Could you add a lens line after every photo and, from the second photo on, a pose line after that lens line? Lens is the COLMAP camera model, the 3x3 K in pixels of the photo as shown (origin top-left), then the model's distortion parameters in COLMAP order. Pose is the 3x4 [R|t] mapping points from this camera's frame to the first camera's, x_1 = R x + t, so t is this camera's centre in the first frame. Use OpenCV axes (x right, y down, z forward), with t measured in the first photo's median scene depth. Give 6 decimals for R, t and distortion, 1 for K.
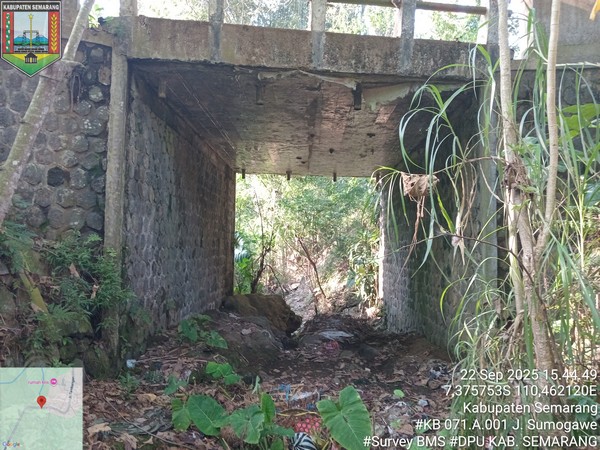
lens RADIAL K [[441.4, 0, 299.5], [0, 441.4, 225.0], [0, 0, 1]] dist [0.040043, 0.000062]
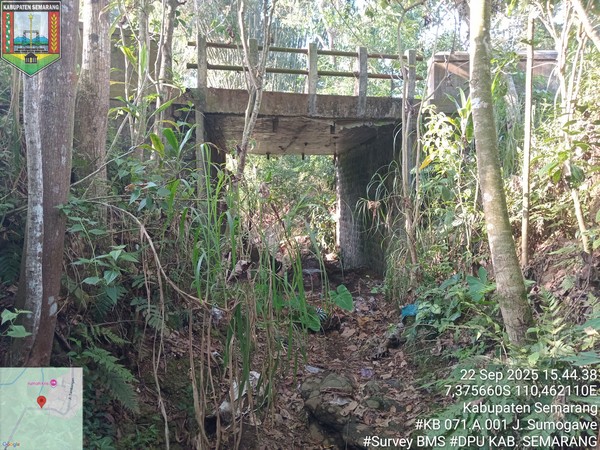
lens RADIAL K [[441.4, 0, 300.4], [0, 441.4, 225.2], [0, 0, 1]] dist [0.040043, 0.000062]
pose [[0.991376, -0.031433, 0.127224, -0.128073], [0.017241, 0.993654, 0.111149, -0.065377], [-0.129911, -0.107997, 0.985627, -0.397564]]
